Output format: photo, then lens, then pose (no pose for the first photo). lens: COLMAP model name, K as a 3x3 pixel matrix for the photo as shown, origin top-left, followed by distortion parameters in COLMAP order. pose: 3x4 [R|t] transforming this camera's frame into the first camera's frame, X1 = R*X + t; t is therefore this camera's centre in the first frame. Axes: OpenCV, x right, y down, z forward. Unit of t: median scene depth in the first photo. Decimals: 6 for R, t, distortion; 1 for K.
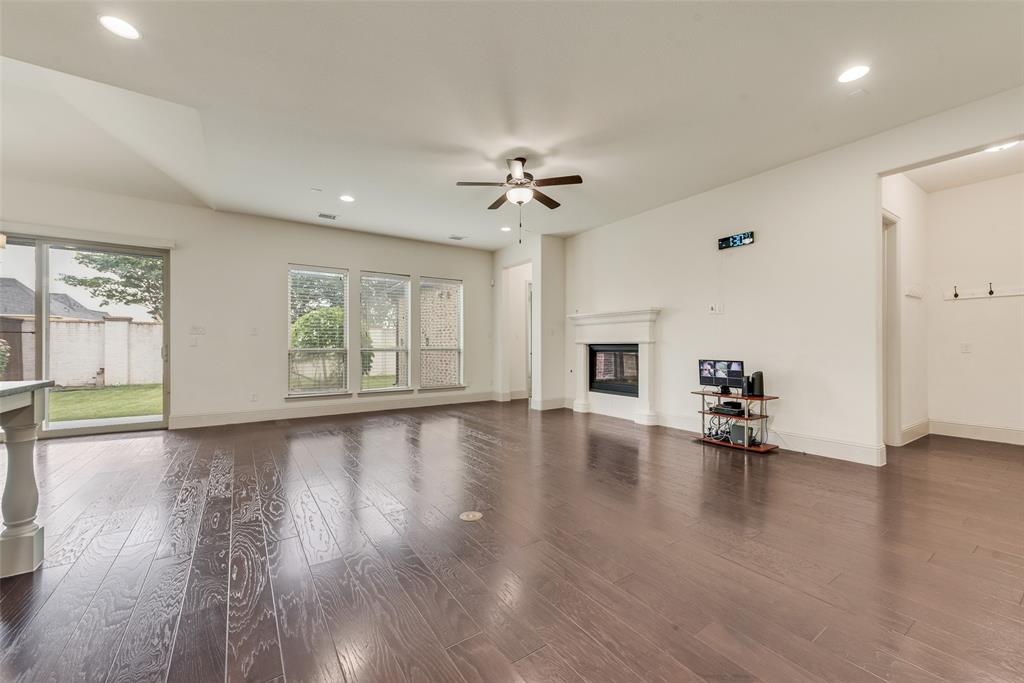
lens RADIAL K [[400.7, 0, 505.3], [0, 400.7, 343.8], [0, 0, 1]] dist [0.004321, 0.000006]
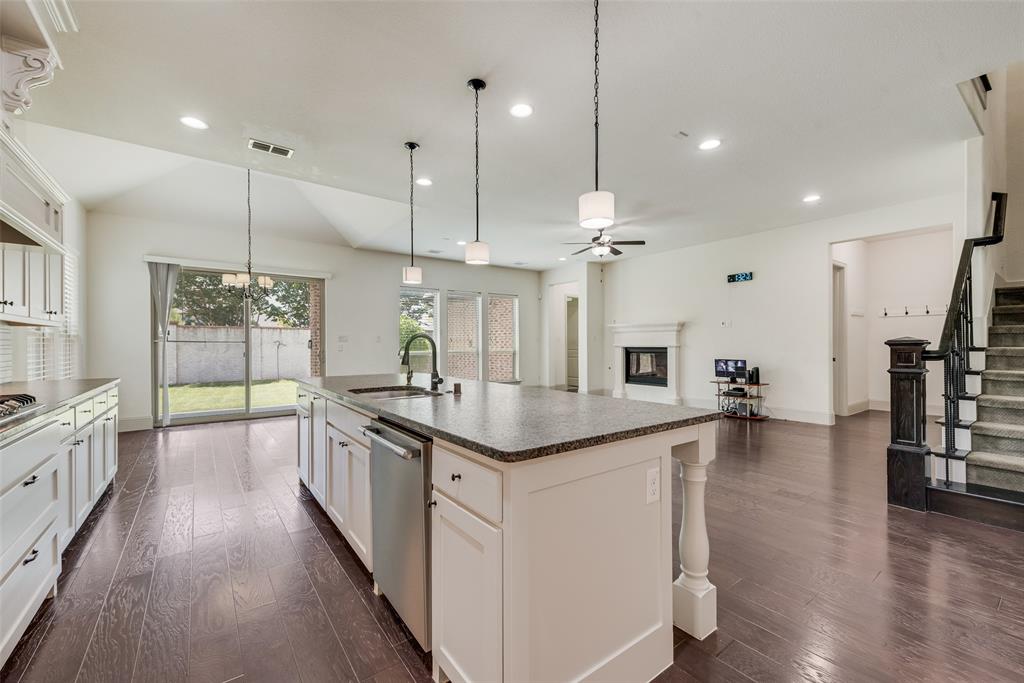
lens RADIAL K [[400.7, 0, 513.7], [0, 400.7, 343.9], [0, 0, 1]] dist [0.004321, 0.000006]
pose [[0.998979, -0.003890, 0.045018, -0.315411], [0.003692, 0.999983, 0.004482, -0.025360], [-0.045034, -0.004311, 0.998976, -0.424050]]
